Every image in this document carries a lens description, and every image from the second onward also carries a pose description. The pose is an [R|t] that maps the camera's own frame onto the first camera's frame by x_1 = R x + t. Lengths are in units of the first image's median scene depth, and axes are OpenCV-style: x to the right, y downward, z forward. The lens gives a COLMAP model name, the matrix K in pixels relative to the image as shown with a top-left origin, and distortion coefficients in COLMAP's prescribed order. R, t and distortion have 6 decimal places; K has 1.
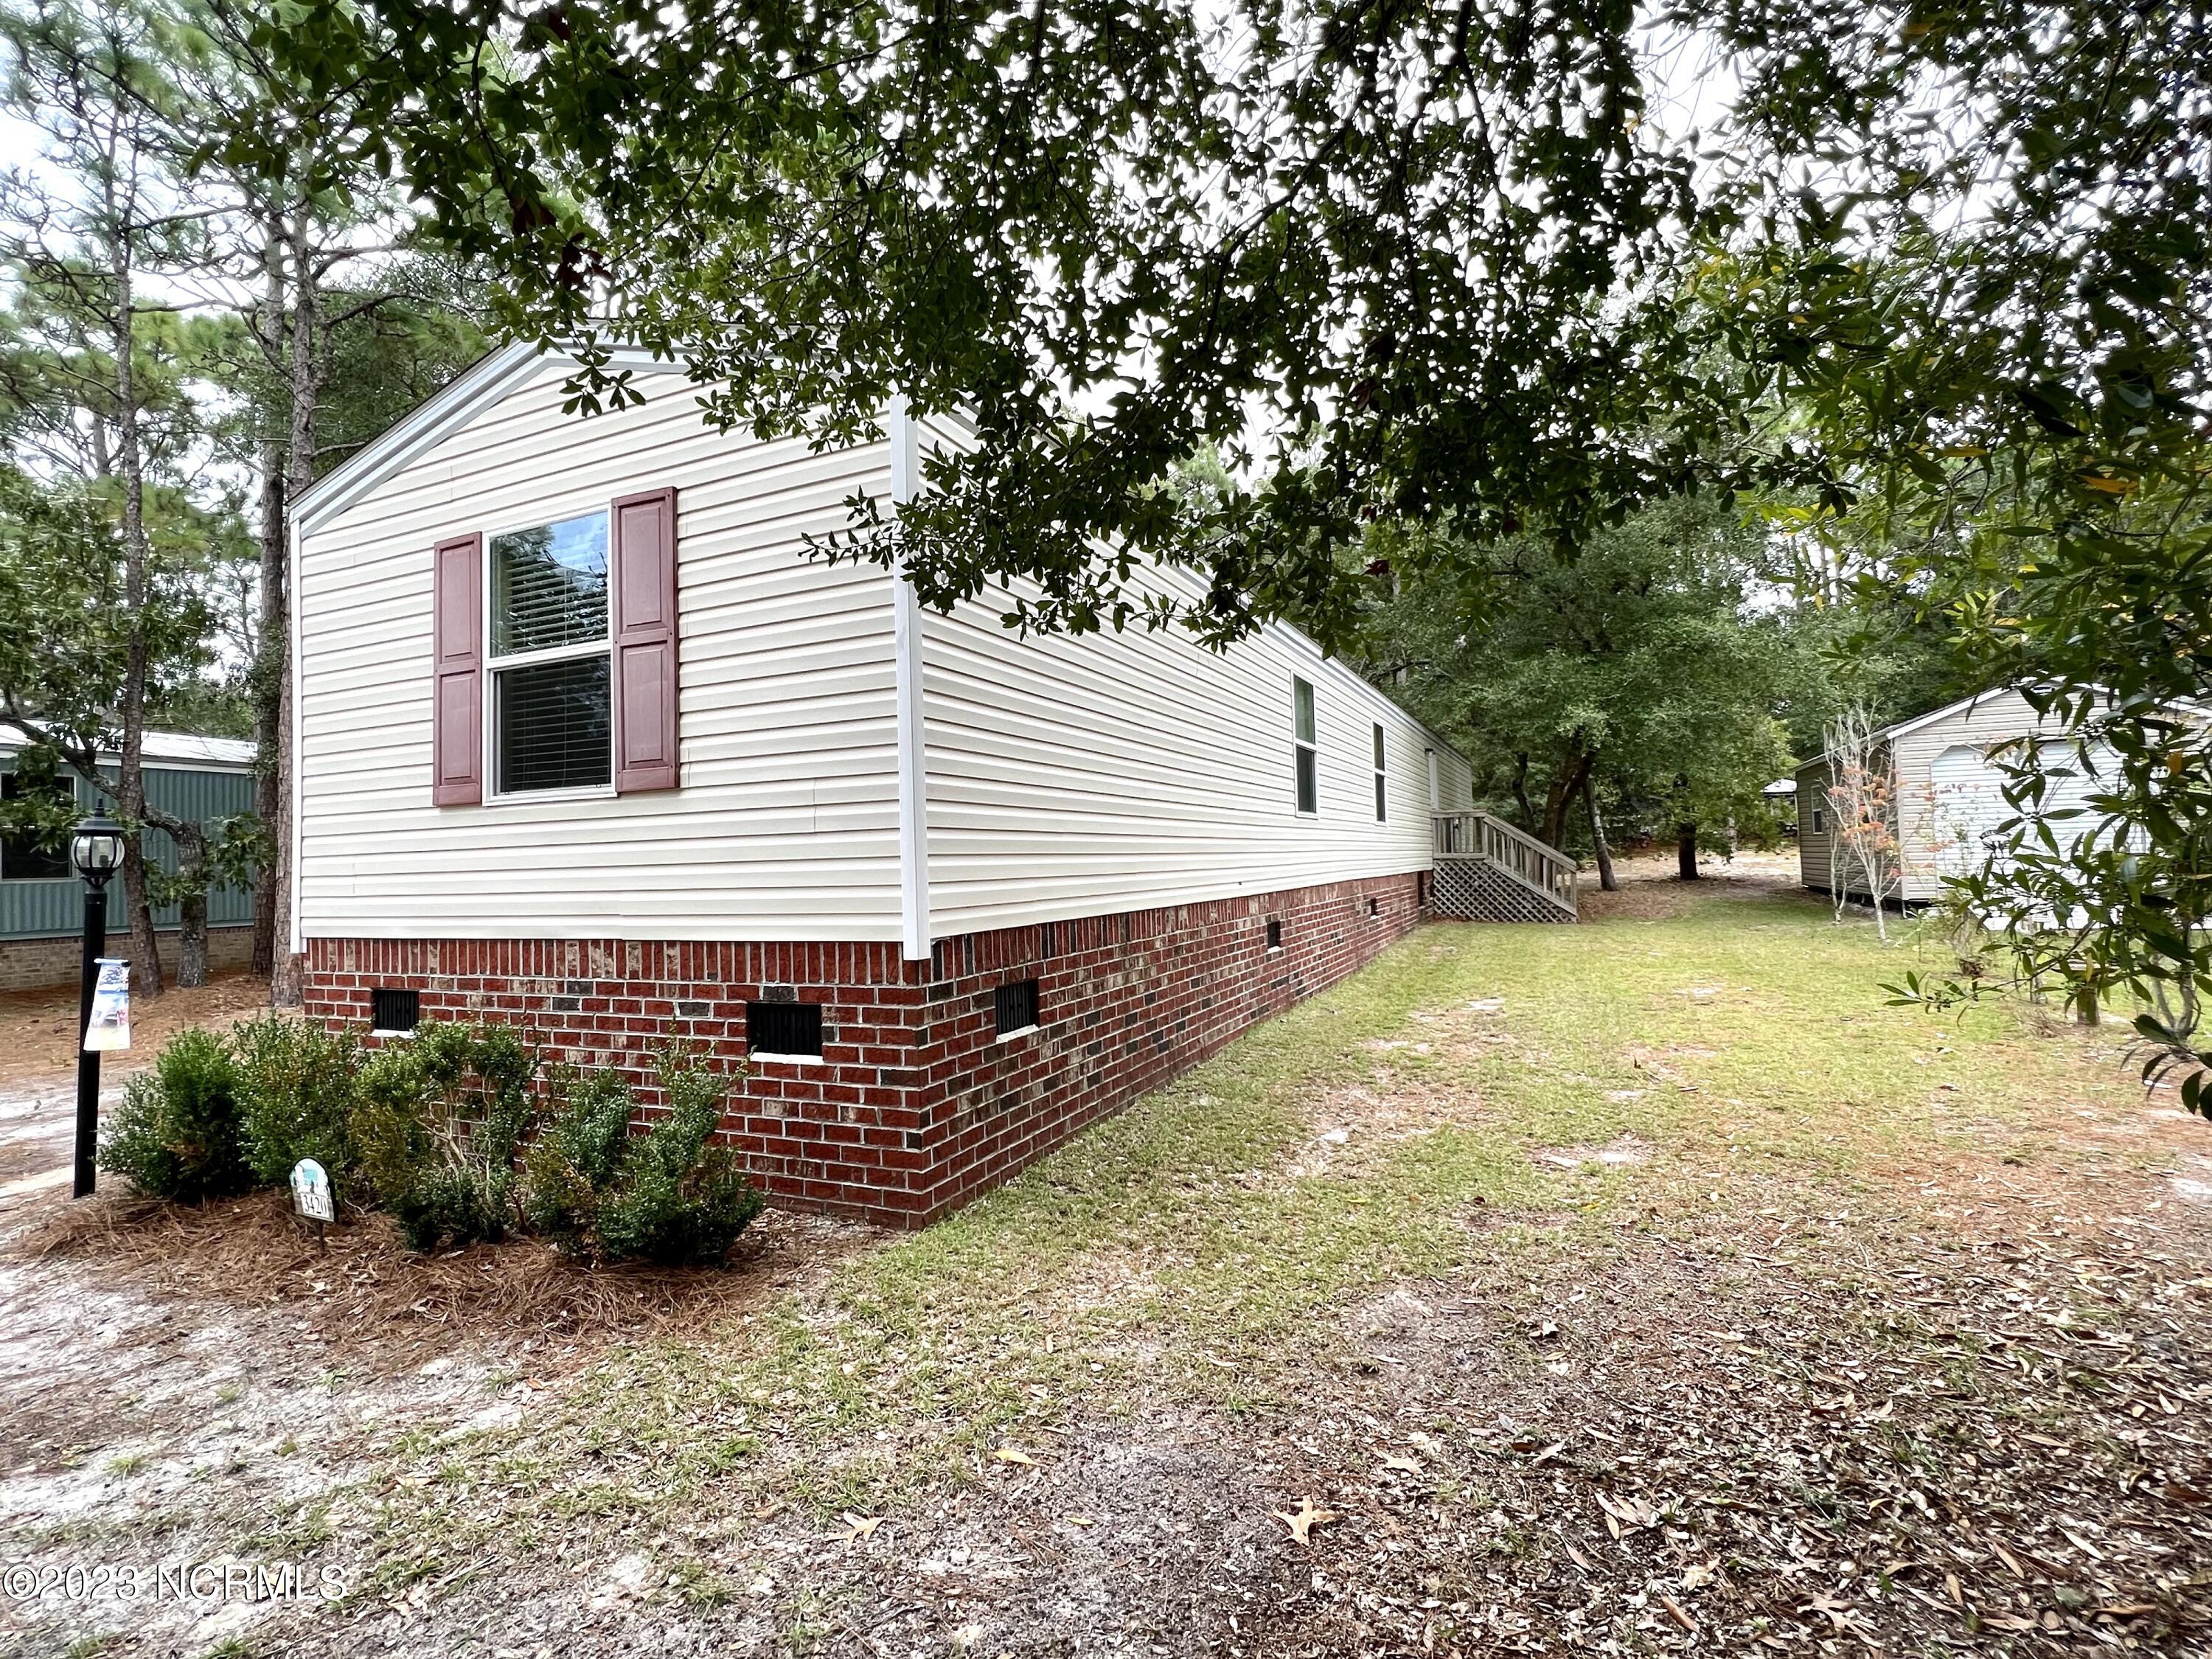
lens RADIAL K [[1044.4, 0, 1091.9], [0, 1044.4, 824.0], [0, 0, 1]] dist [0.006463, -0.000274]
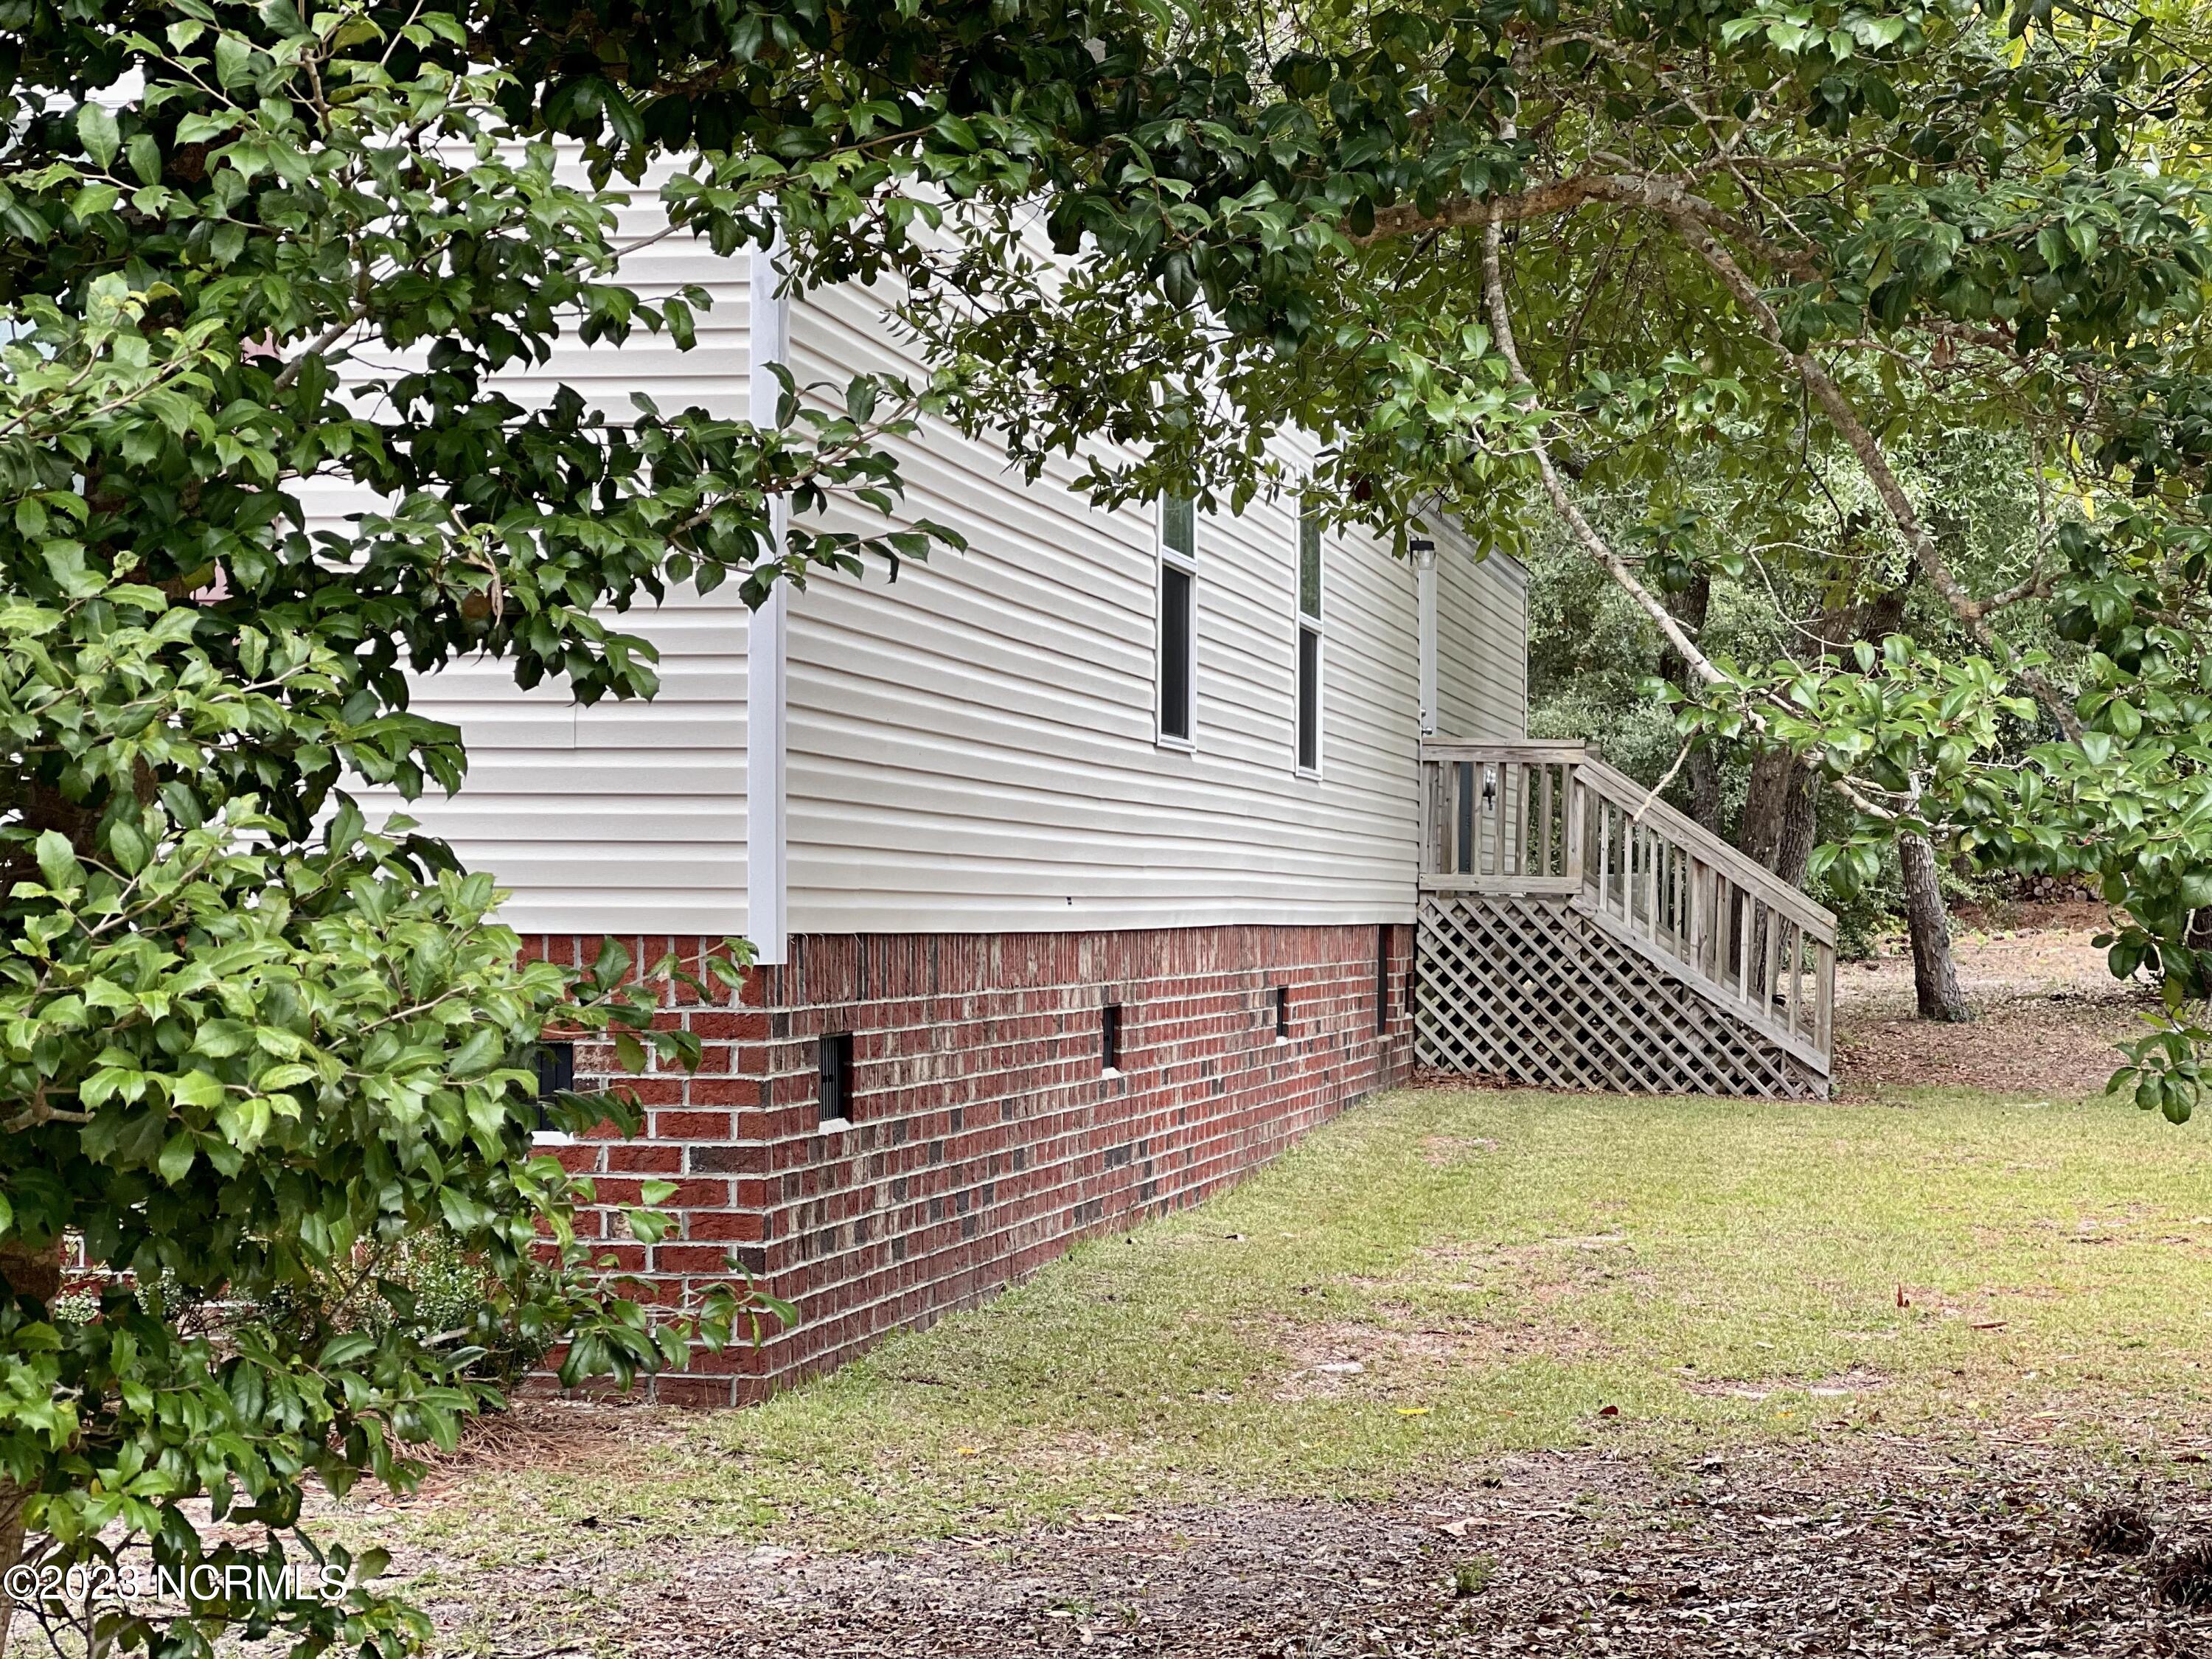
lens RADIAL K [[4971.2, 0, 1110.0], [0, 4971.2, 830.7], [0, 0, 1]] dist [0.144979, 0.000000]
pose [[0.960747, 0.041922, 0.274242, -0.356369], [-0.046969, 0.998826, 0.011861, 0.003577], [-0.273422, -0.024276, 0.961588, -0.848669]]
